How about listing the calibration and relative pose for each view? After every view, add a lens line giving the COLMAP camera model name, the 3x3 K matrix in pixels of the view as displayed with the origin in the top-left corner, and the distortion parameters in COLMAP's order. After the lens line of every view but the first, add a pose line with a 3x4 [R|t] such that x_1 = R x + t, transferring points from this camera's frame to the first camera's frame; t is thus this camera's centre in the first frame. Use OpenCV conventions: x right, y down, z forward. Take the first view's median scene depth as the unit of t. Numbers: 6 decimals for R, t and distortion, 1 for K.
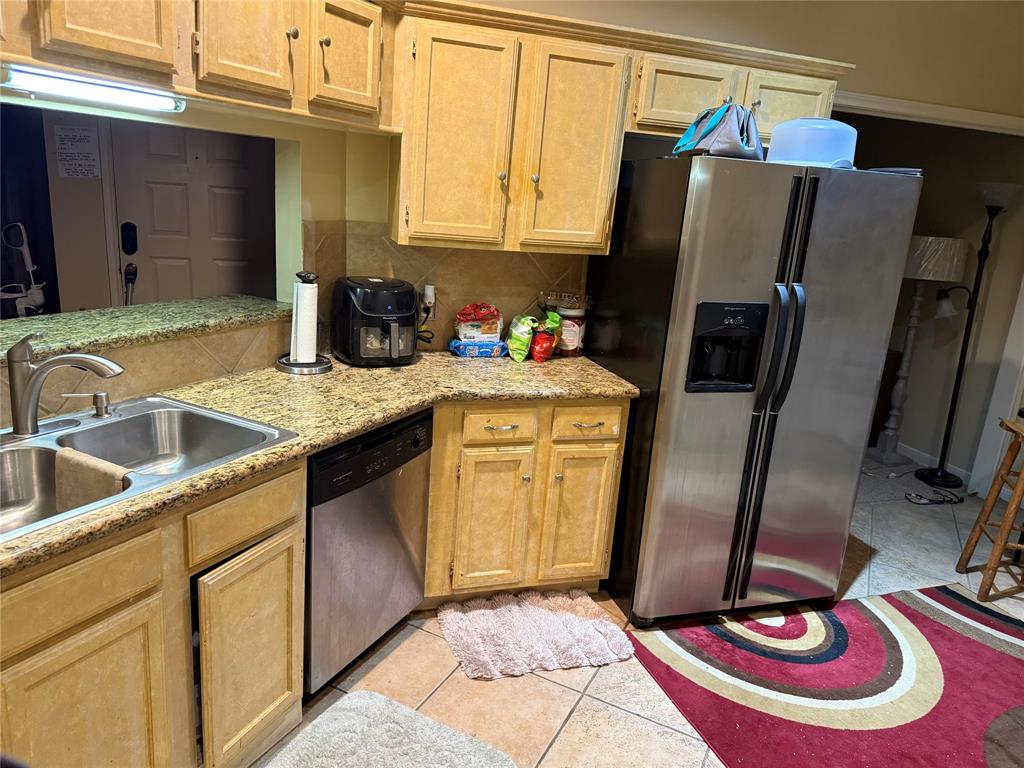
lens RADIAL K [[720.8, 0, 508.5], [0, 720.8, 385.3], [0, 0, 1]] dist [0.090797, -0.119196]
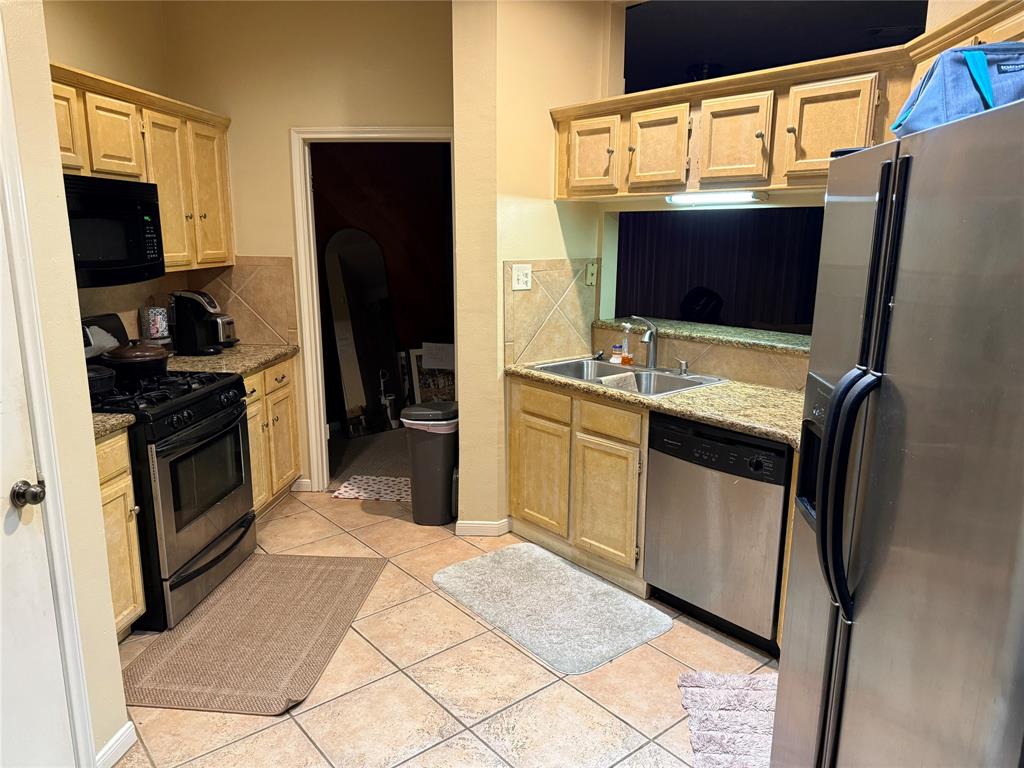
lens RADIAL K [[720.8, 0, 508.5], [0, 720.8, 385.3], [0, 0, 1]] dist [0.090797, -0.119196]
pose [[-0.399304, 0.110988, -0.910076, 0.995901], [-0.273859, 0.932888, 0.233928, -0.186827], [0.874962, 0.342640, -0.342111, 0.997476]]
